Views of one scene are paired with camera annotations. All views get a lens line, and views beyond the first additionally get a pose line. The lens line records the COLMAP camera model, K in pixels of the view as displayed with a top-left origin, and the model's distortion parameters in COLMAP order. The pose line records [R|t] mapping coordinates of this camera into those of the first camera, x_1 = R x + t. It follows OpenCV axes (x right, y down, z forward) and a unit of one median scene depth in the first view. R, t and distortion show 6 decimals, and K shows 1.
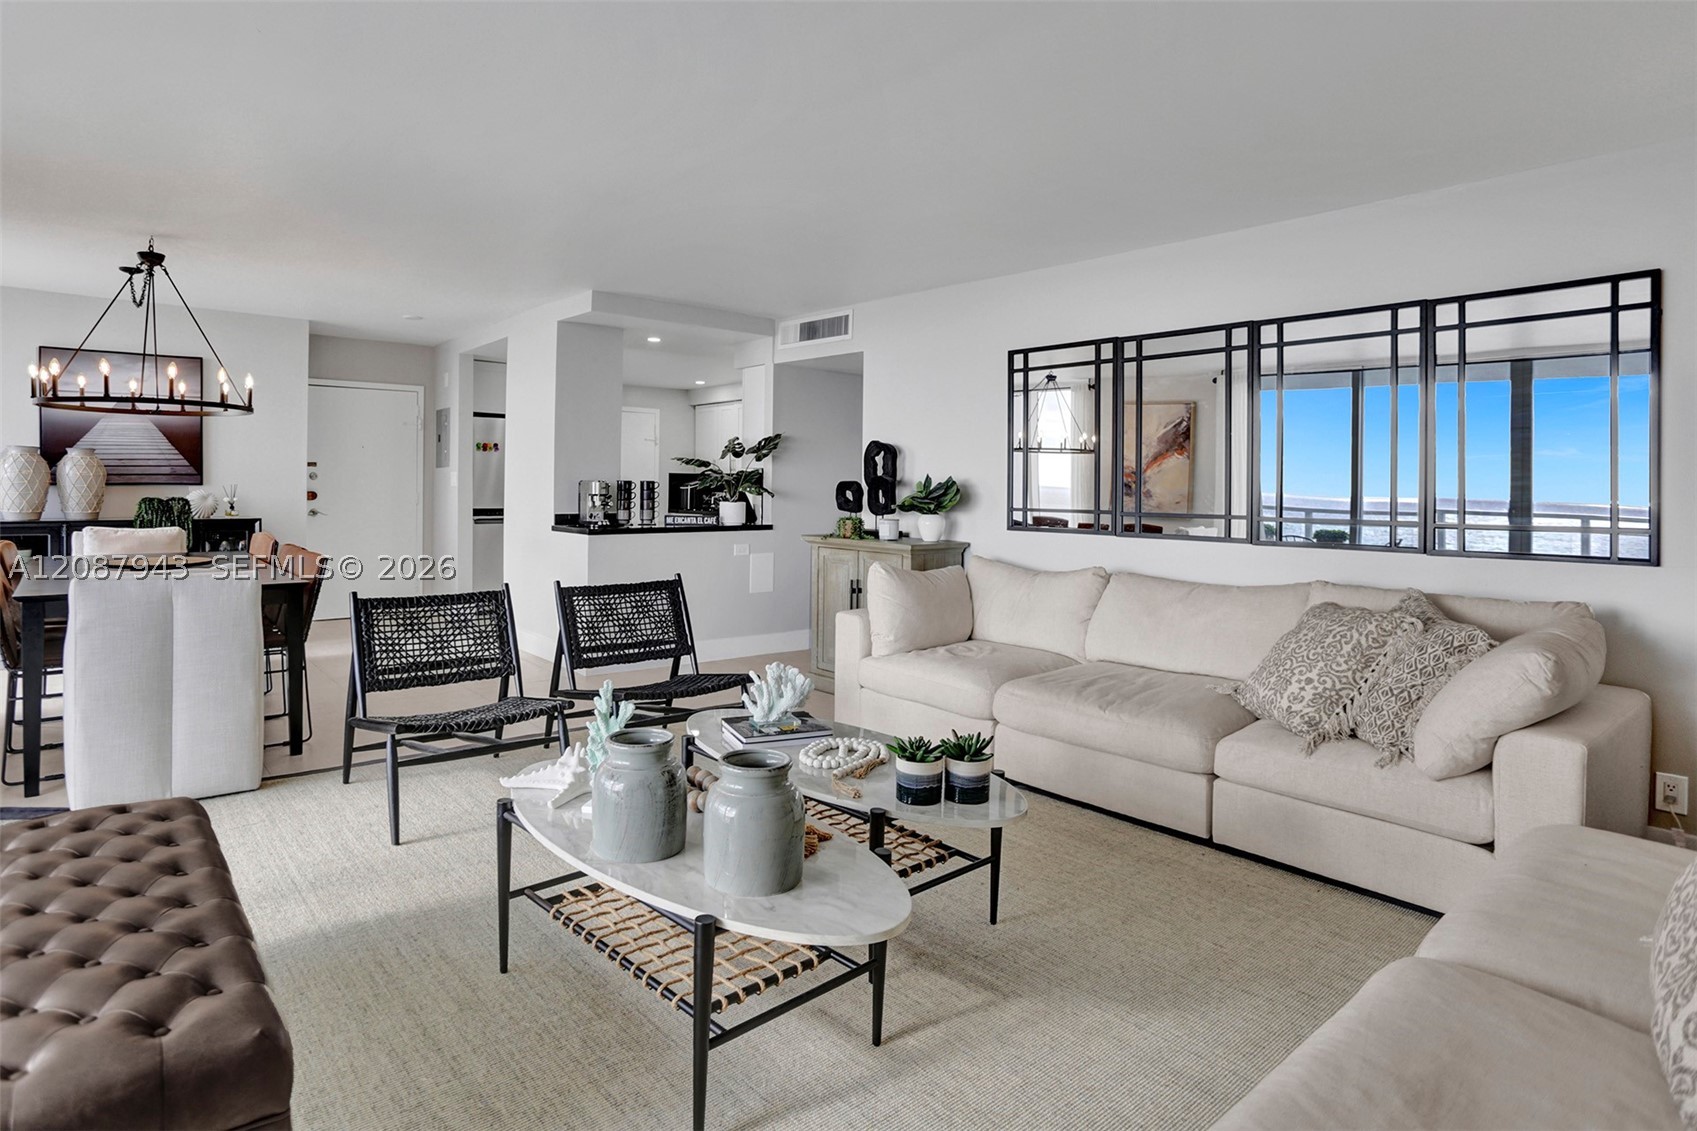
lens RADIAL K [[904.4, 0, 834.7], [0, 904.4, 545.9], [0, 0, 1]] dist [-0.015514, -0.000047]
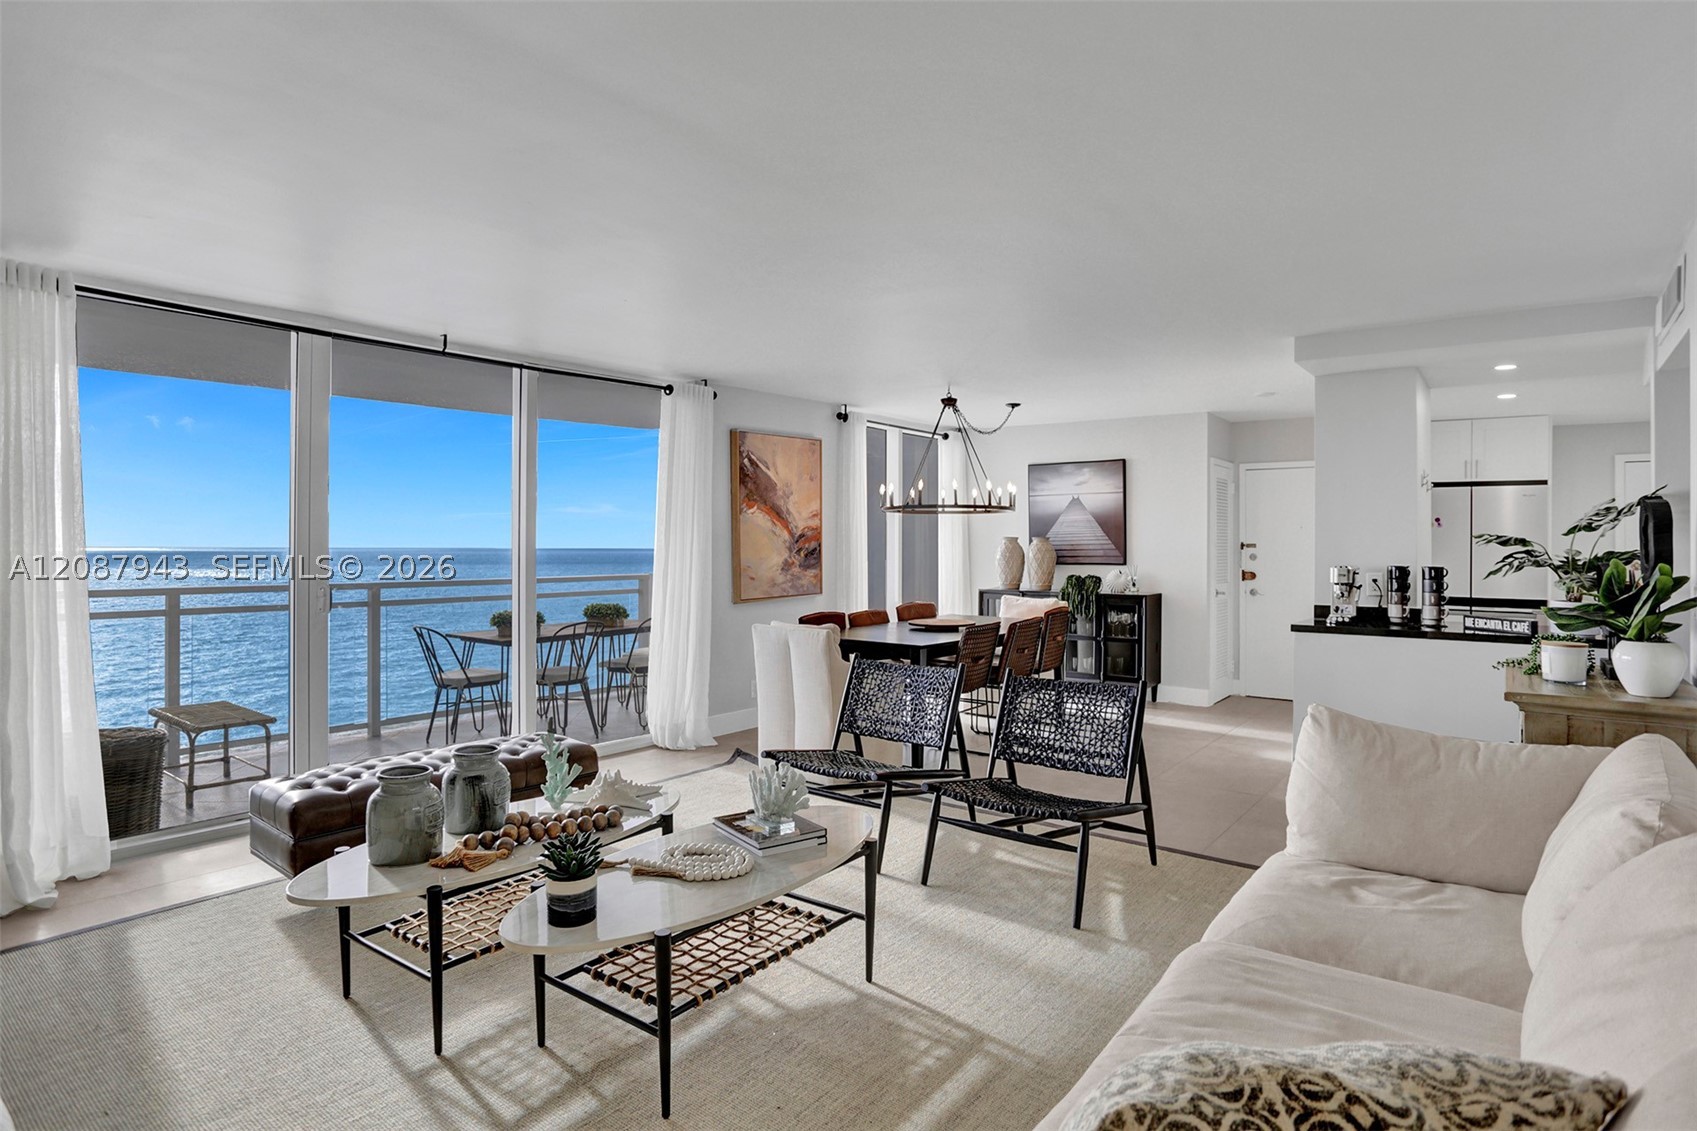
lens RADIAL K [[904.4, 0, 834.7], [0, 904.4, 545.9], [0, 0, 1]] dist [-0.015514, -0.000047]
pose [[0.180311, -0.019603, -0.983414, 0.472059], [-0.068158, 0.997149, -0.032374, -0.032171], [0.981245, 0.072864, 0.178461, 0.465704]]
